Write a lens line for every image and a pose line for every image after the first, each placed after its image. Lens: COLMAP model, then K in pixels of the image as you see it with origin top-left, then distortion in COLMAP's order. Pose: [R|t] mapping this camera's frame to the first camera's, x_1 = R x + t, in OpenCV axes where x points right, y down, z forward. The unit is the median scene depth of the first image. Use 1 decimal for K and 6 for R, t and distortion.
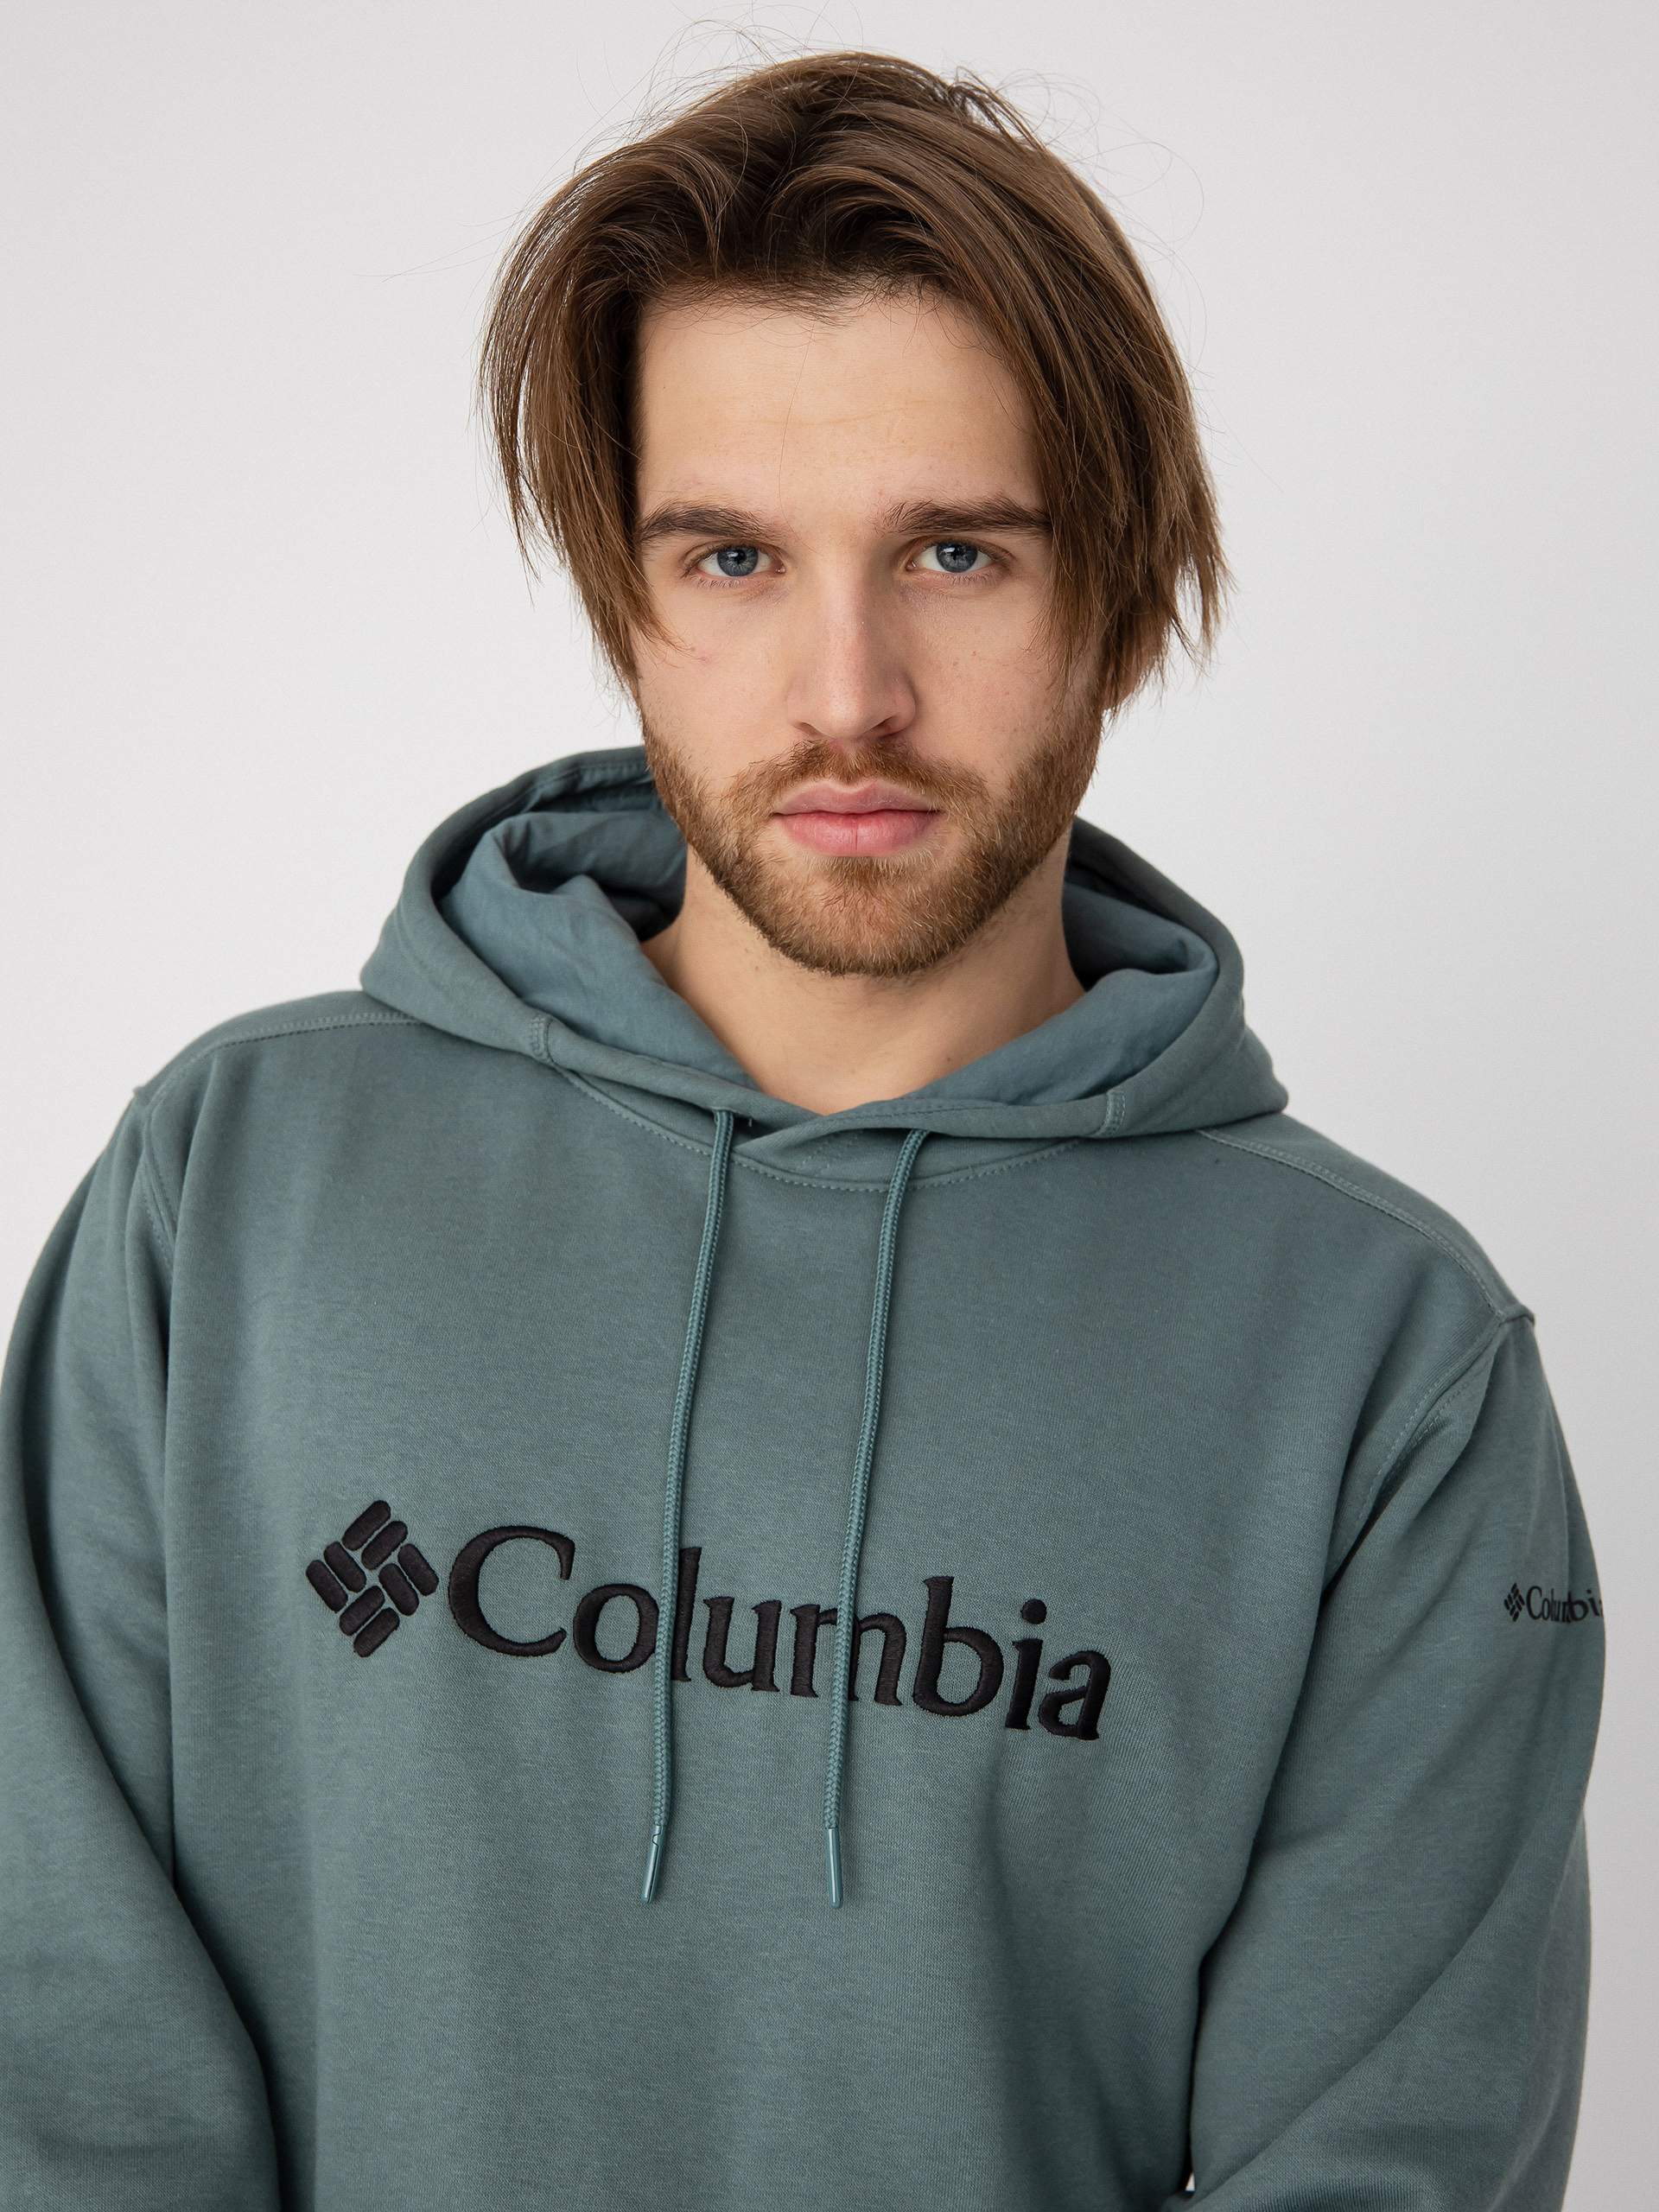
lens RADIAL K [[2872.2, 0, 829.5], [0, 2872.2, 1106.0], [0, 0, 1]] dist [-0.012917, -1.420185]
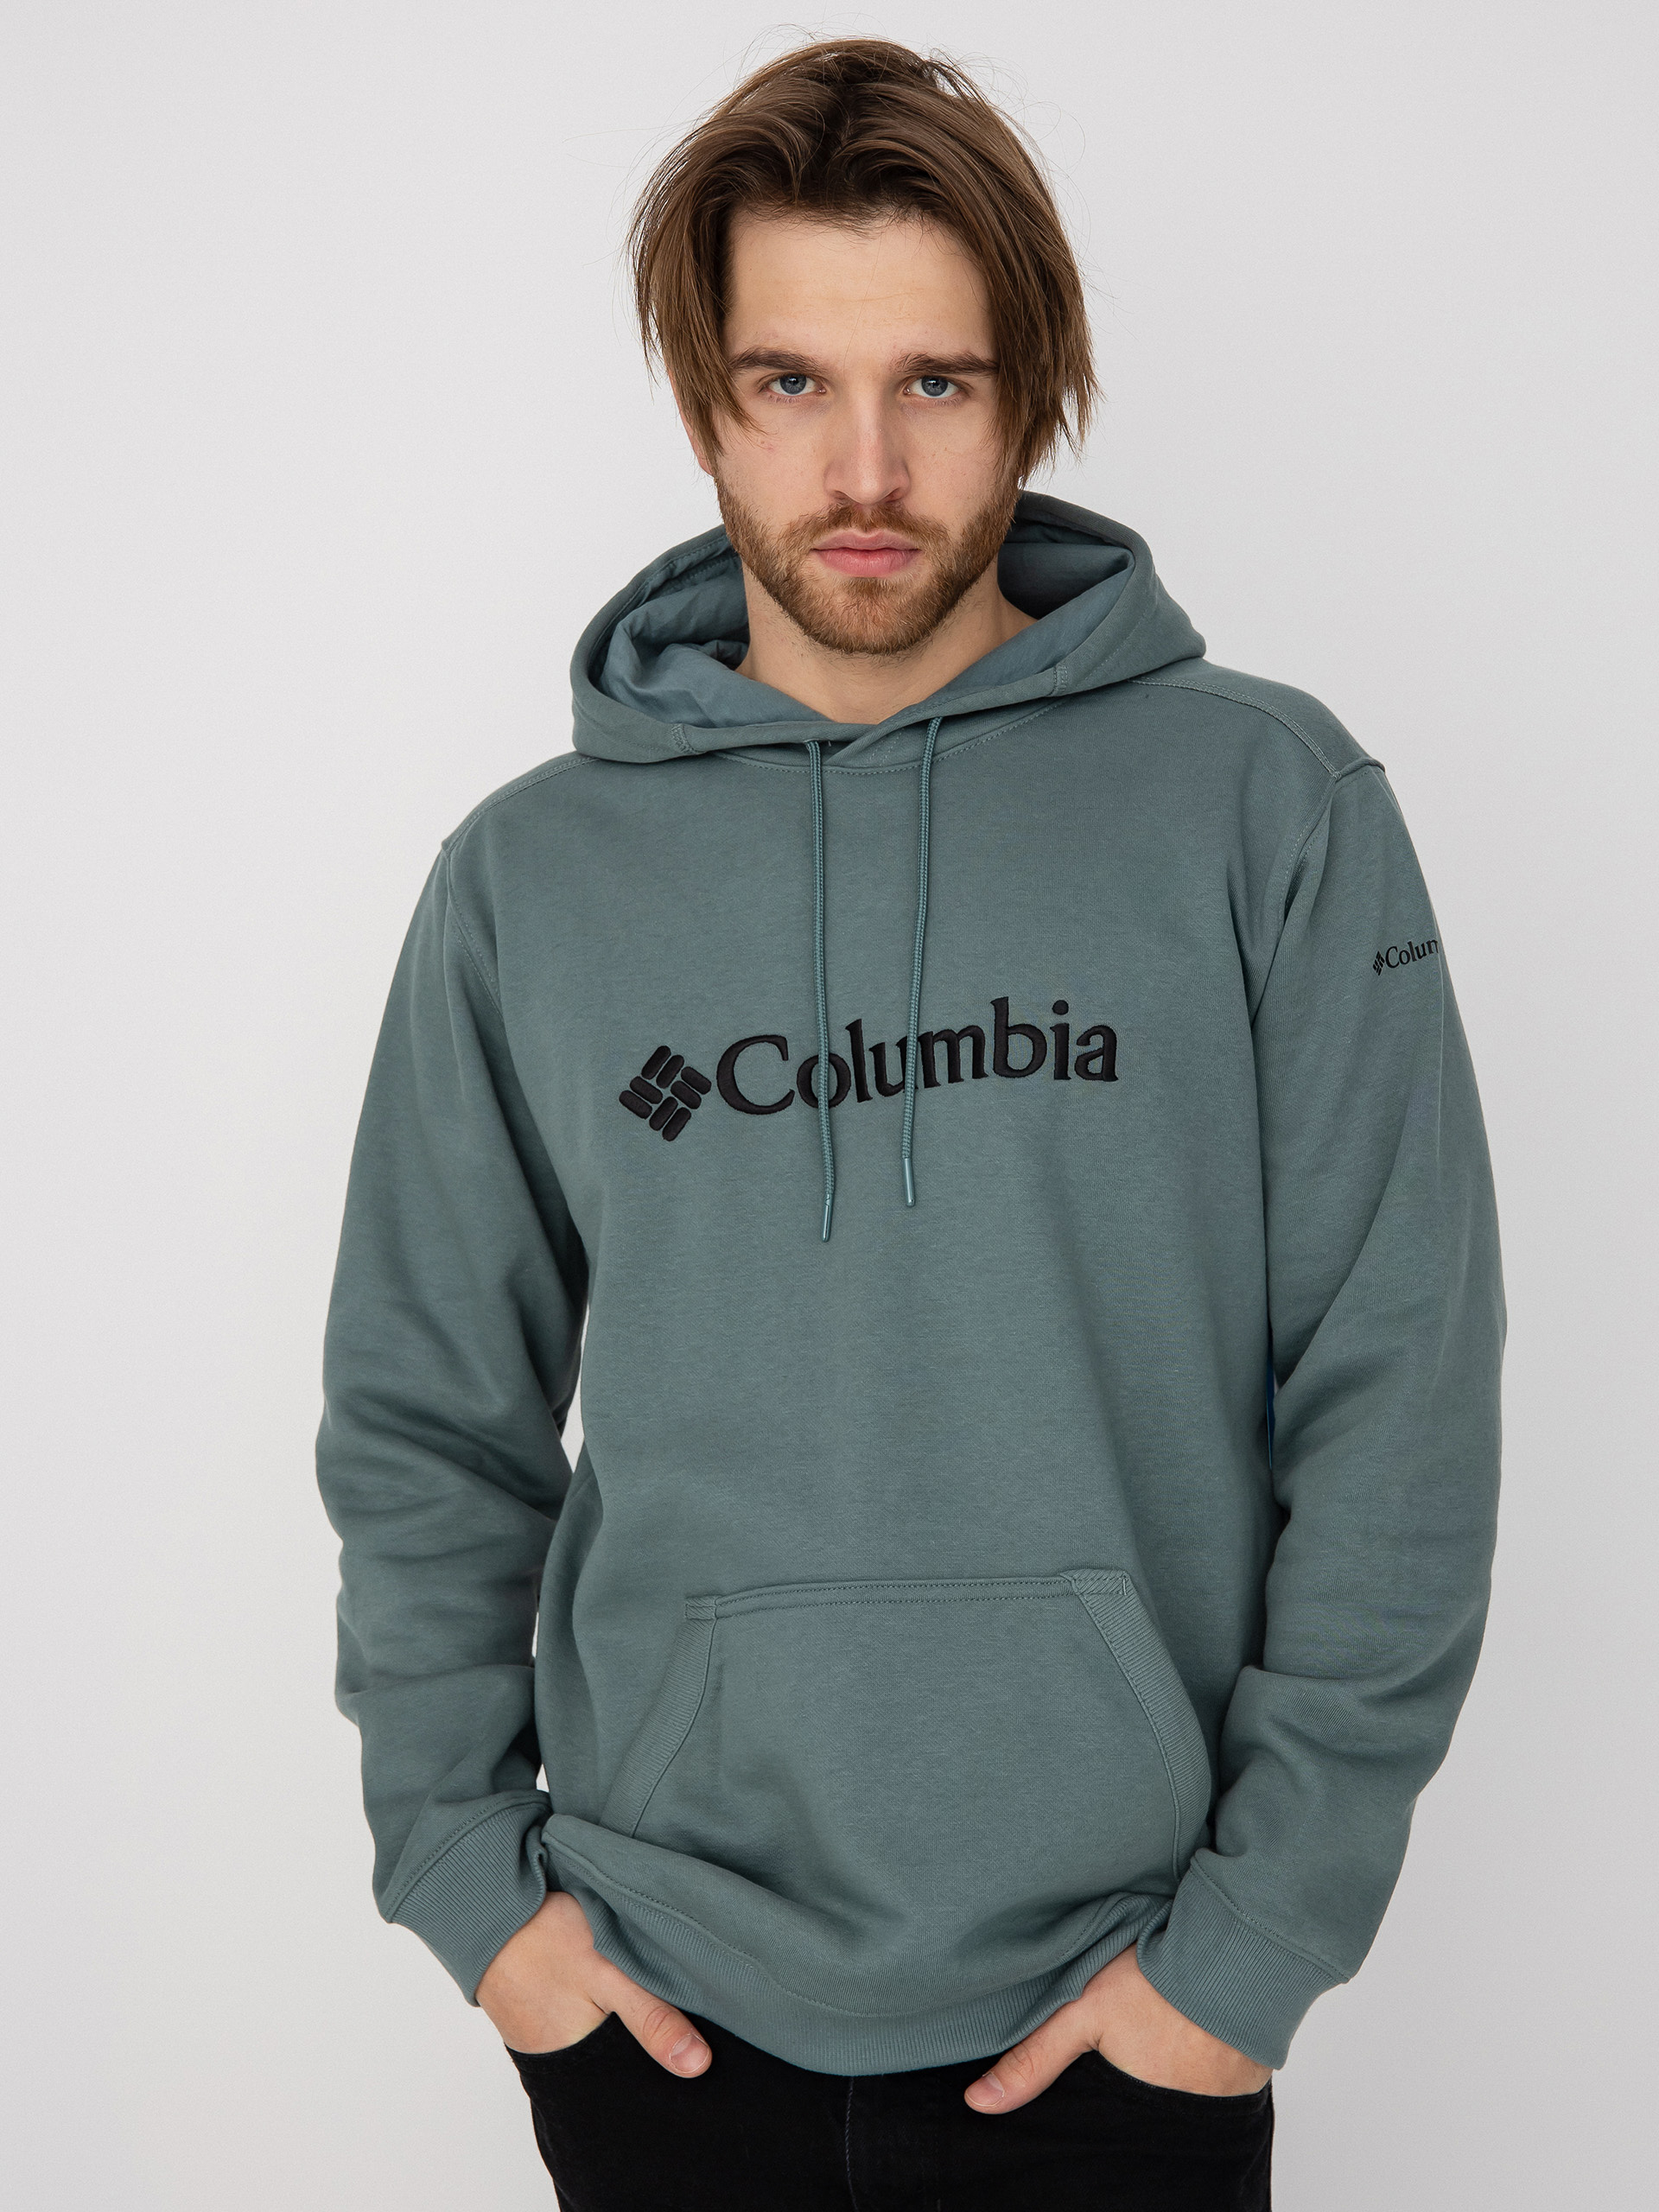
lens RADIAL K [[3550.8, 0, 829.5], [0, 3550.8, 1106.0], [0, 0, 1]] dist [-0.210834, -0.032661]
pose [[0.982677, -0.014370, 0.184768, -0.368671], [-0.002324, 0.995955, 0.089819, 0.025441], [-0.185311, -0.088693, 0.978669, -0.887579]]
